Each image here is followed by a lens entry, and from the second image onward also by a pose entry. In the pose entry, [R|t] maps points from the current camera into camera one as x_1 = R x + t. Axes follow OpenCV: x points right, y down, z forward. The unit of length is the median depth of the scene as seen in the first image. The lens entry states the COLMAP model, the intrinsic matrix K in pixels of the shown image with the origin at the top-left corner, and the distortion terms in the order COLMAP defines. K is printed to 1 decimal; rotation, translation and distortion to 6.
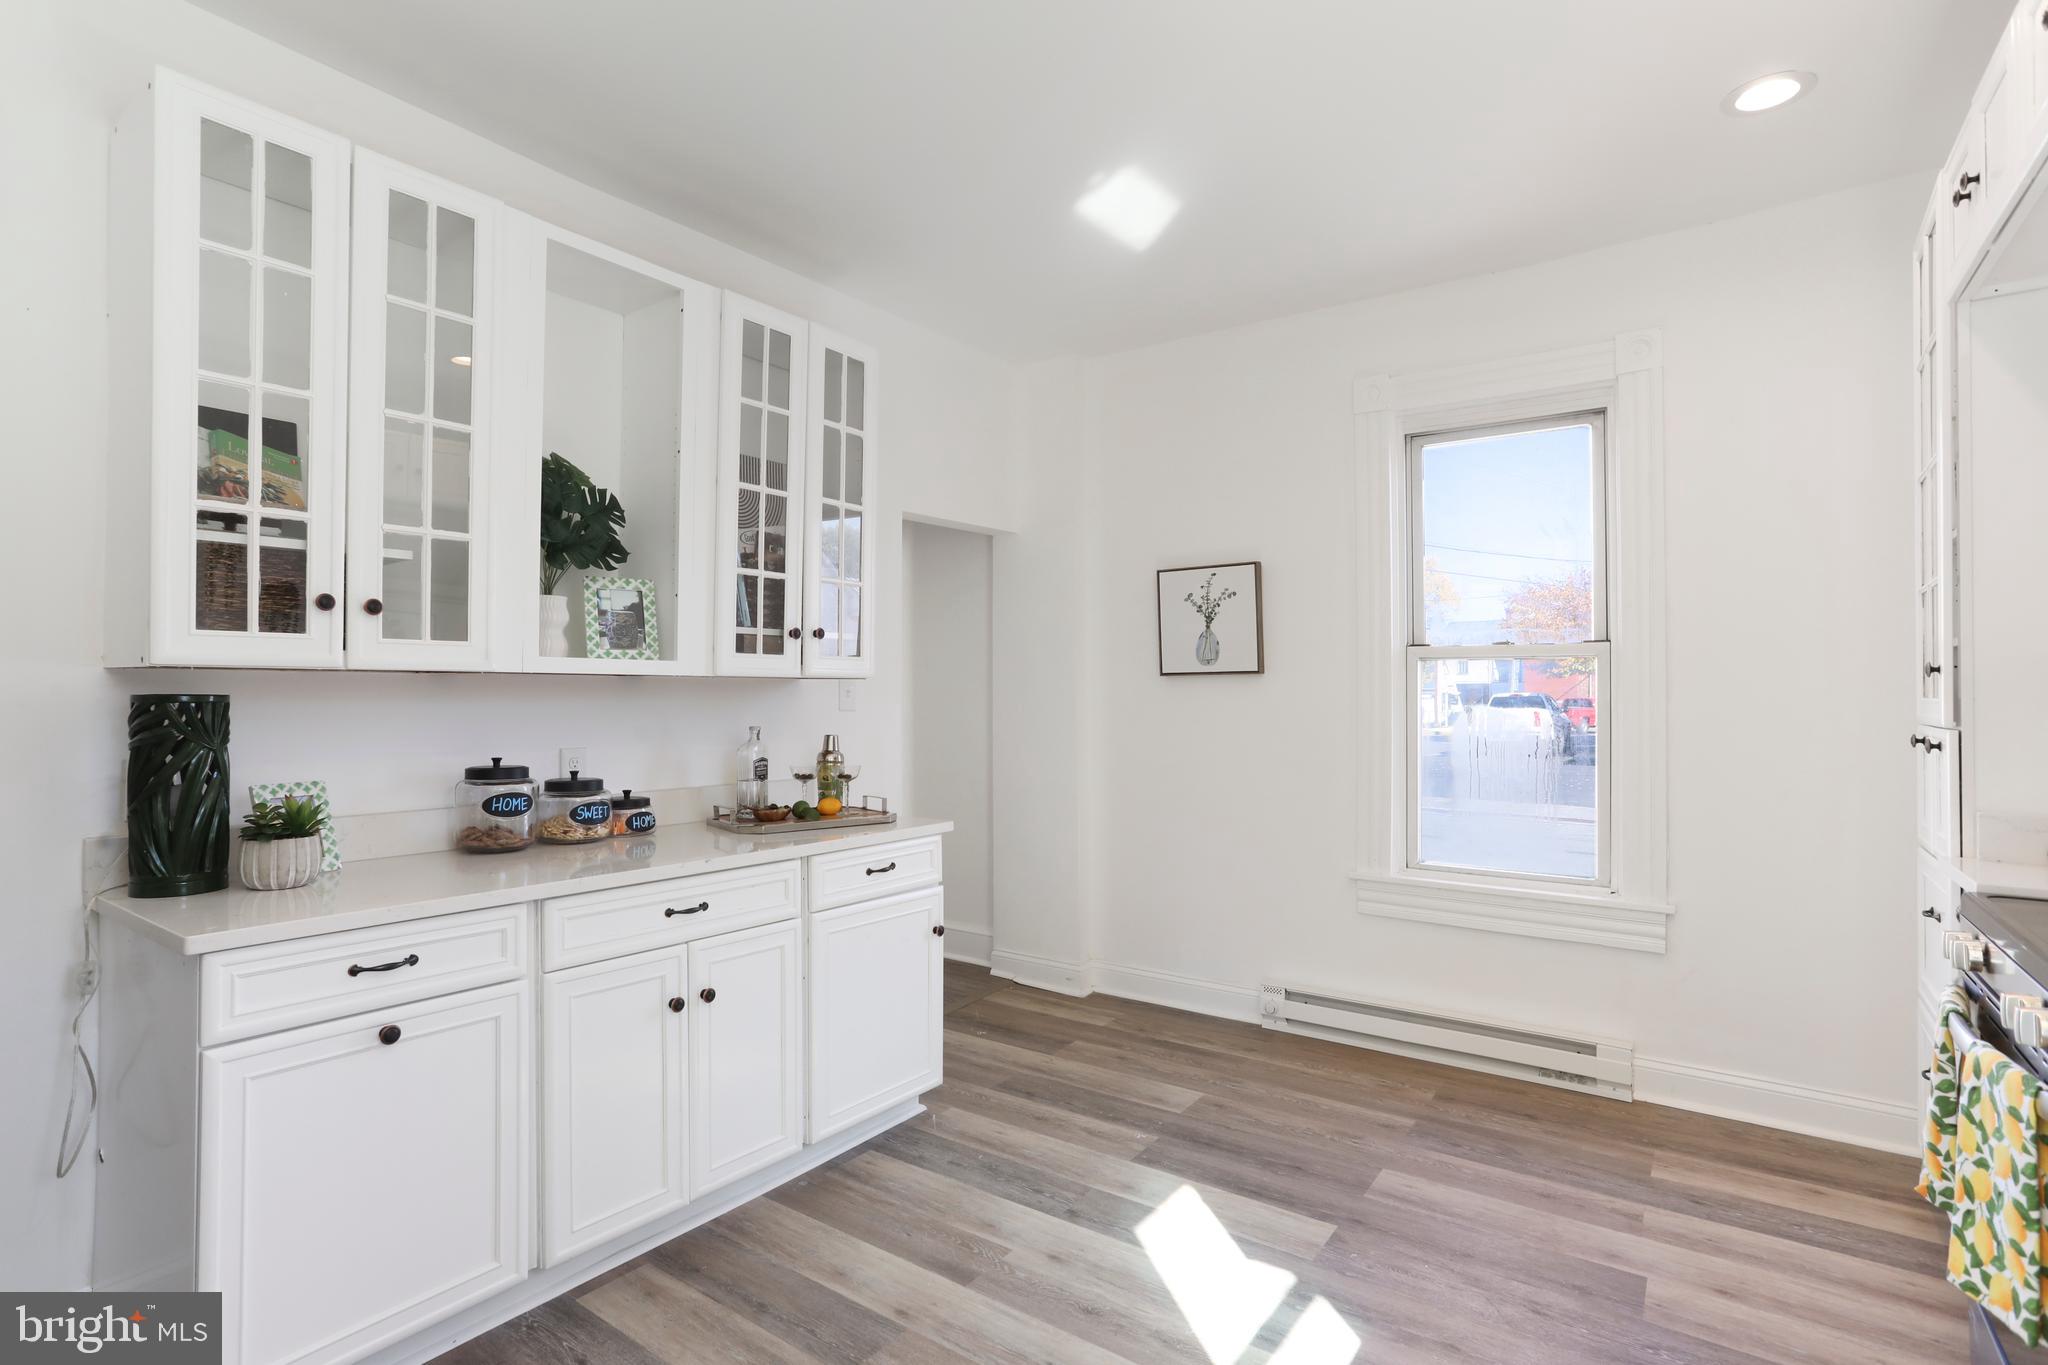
lens RADIAL K [[1017.7, 0, 1015.7], [0, 1017.7, 694.4], [0, 0, 1]] dist [-0.050590, 0.031010]
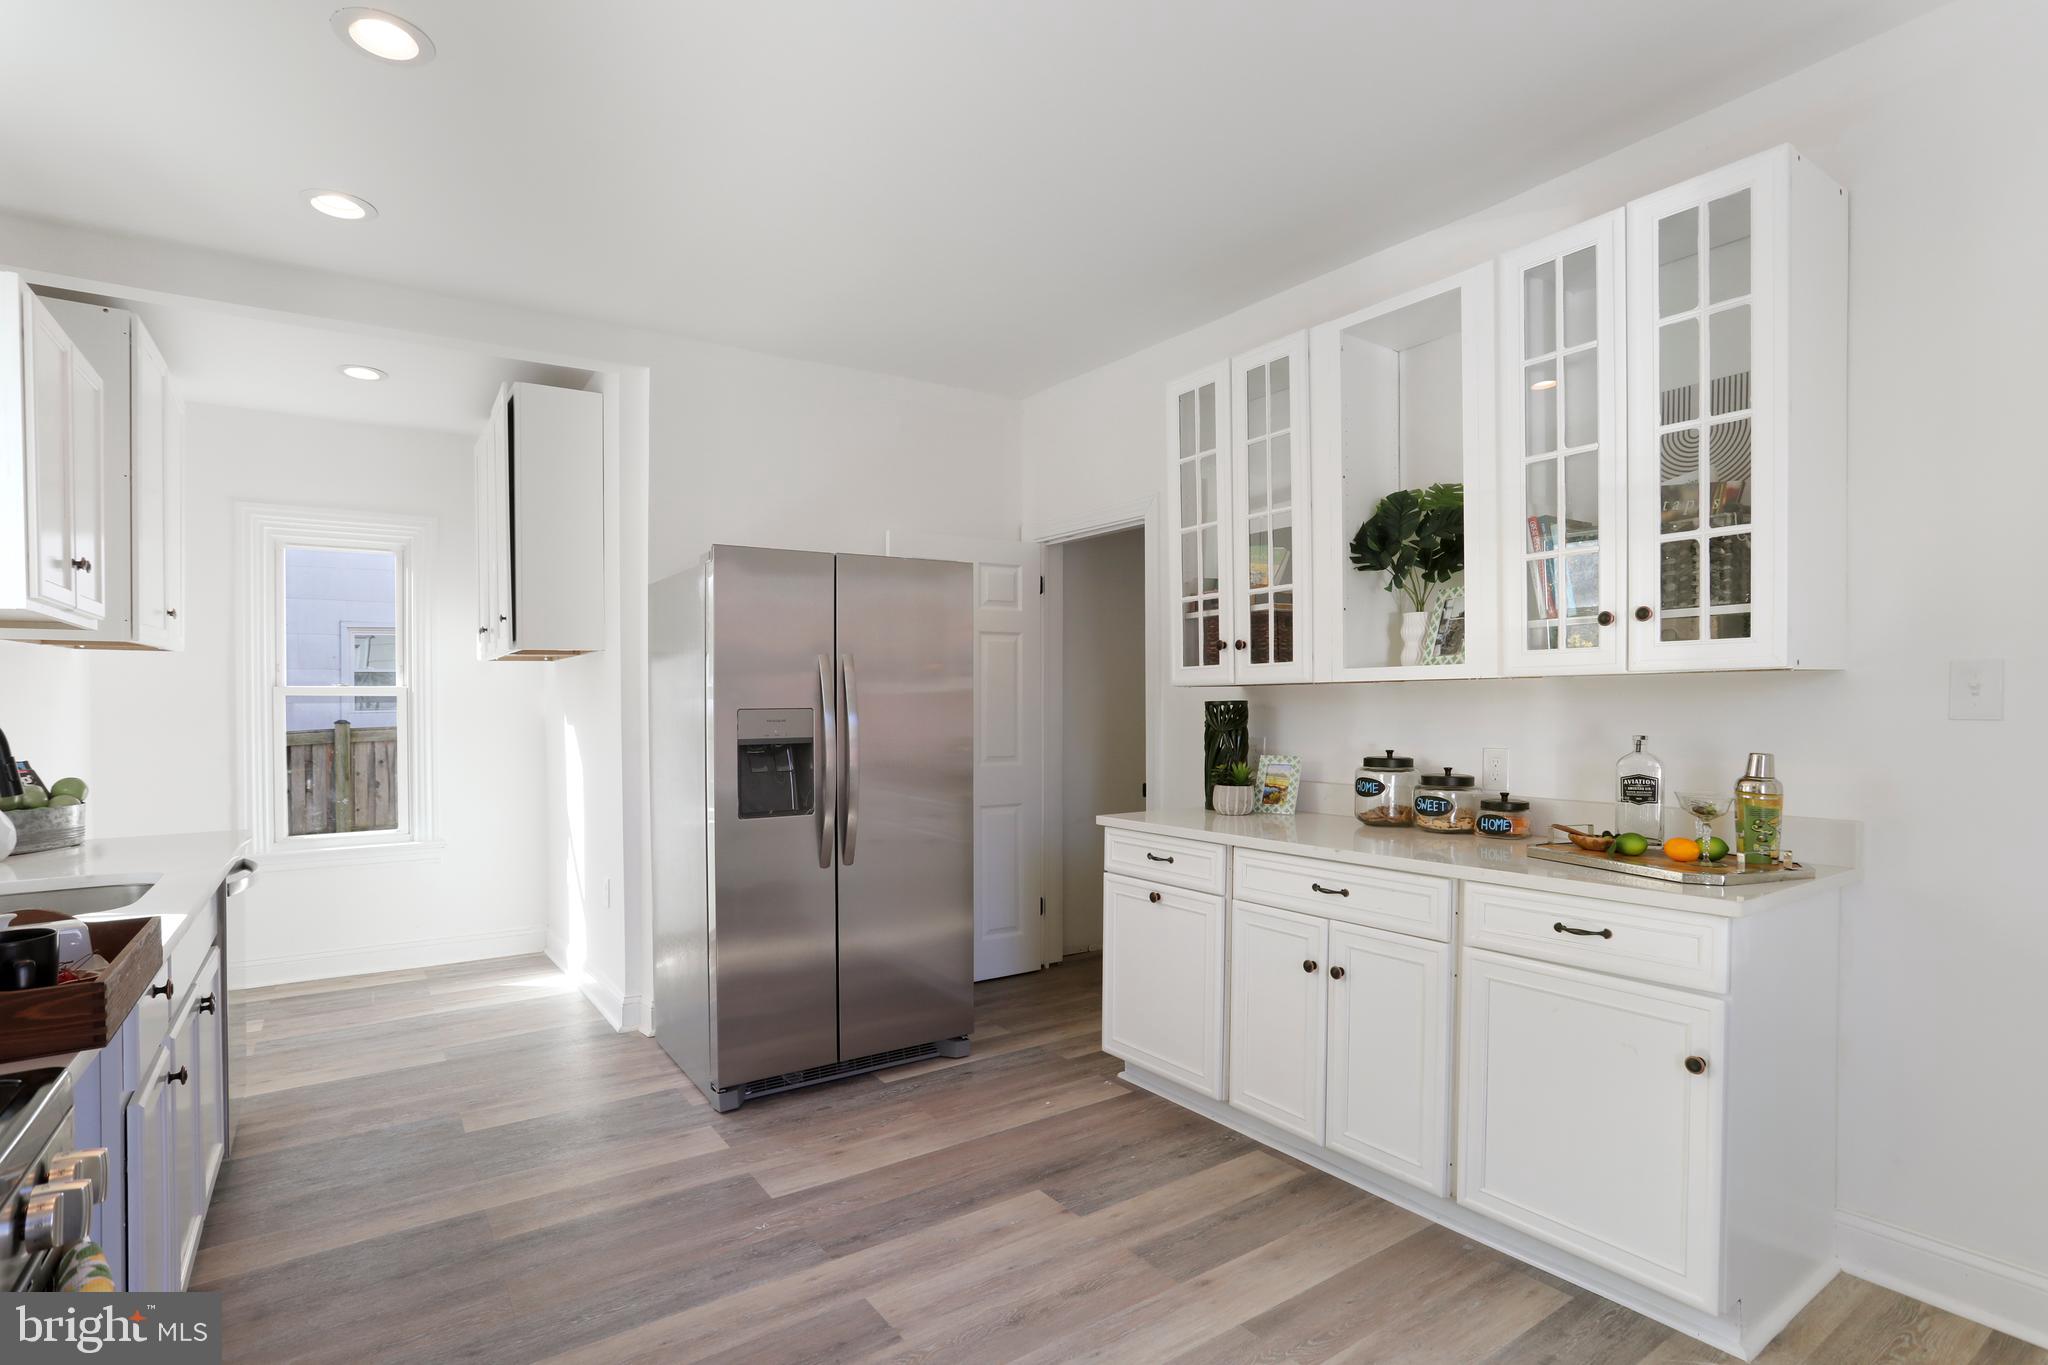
lens RADIAL K [[1017.7, 0, 1015.7], [0, 1017.7, 694.4], [0, 0, 1]] dist [-0.050590, 0.031010]
pose [[-0.338035, -0.001454, -0.941133, 0.753898], [0.015663, 0.999852, -0.007170, -0.002862], [0.941003, -0.017165, -0.337962, 0.927175]]
